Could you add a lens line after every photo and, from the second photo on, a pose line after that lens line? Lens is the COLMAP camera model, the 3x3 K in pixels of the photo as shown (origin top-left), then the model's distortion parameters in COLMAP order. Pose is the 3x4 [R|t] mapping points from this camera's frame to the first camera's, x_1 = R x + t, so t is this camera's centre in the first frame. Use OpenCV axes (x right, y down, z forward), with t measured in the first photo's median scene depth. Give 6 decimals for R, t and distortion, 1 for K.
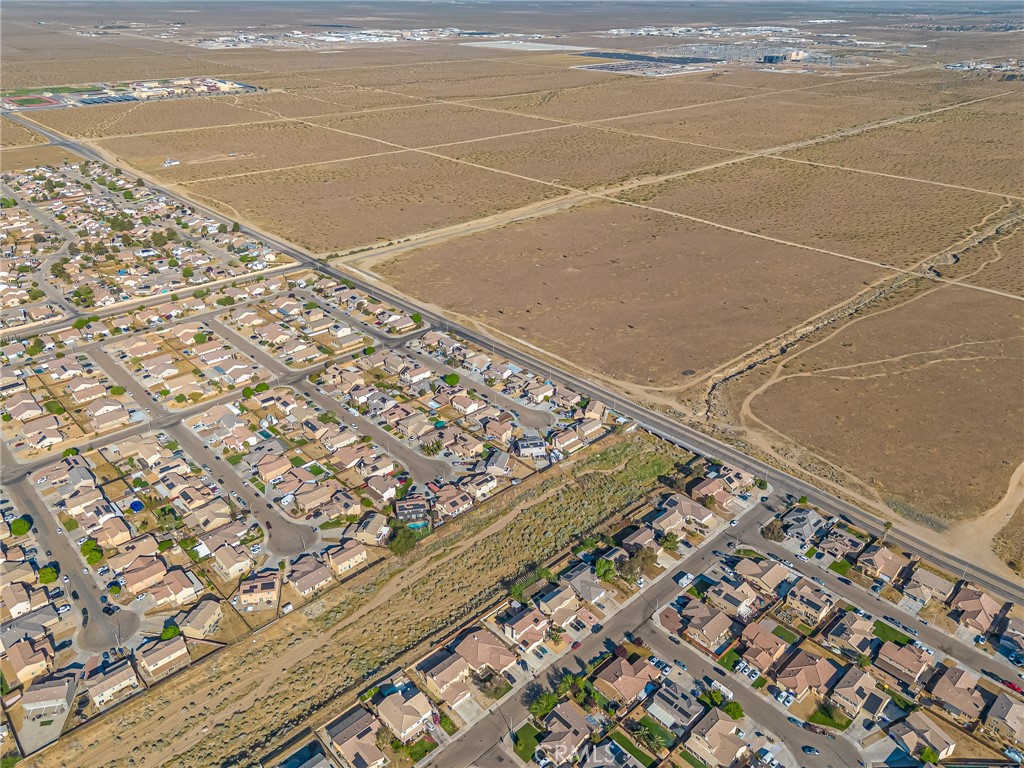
lens RADIAL K [[739.1, 0, 512.5], [0, 739.1, 383.4], [0, 0, 1]] dist [0.034182, -0.006952]
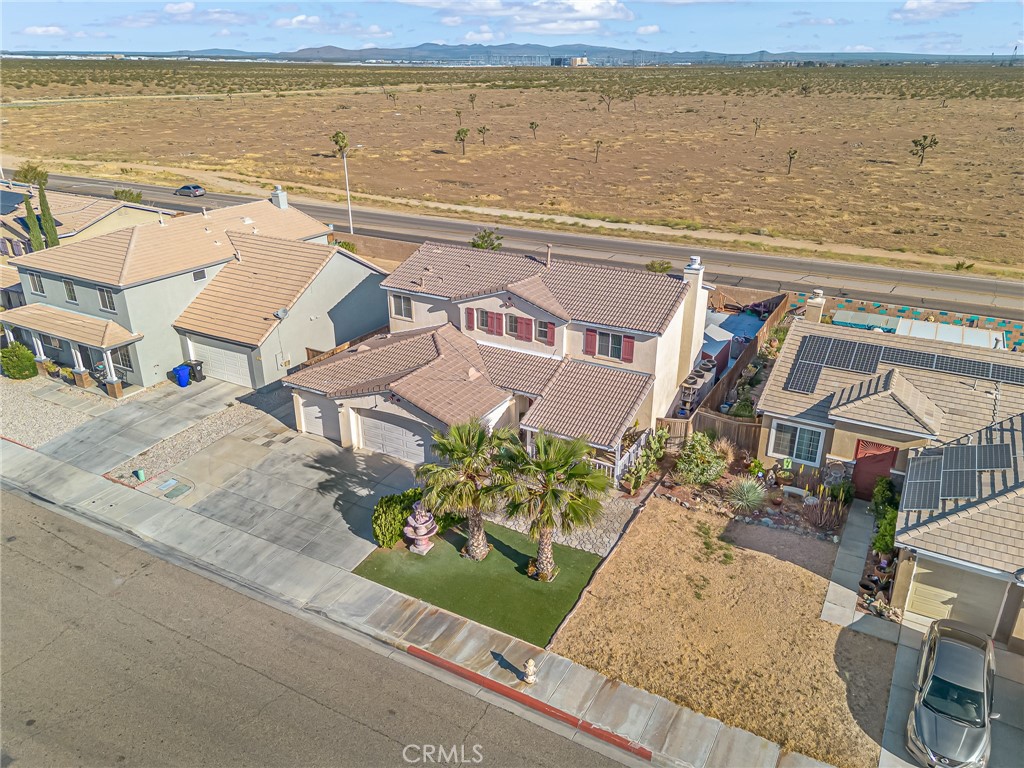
lens RADIAL K [[739.1, 0, 509.4], [0, 739.1, 381.7], [0, 0, 1]] dist [0.034182, -0.006952]
pose [[0.953410, -0.129859, 0.272296, -0.039619], [0.146186, 0.988429, -0.040467, -0.009289], [-0.263891, 0.078388, 0.961362, 0.927625]]
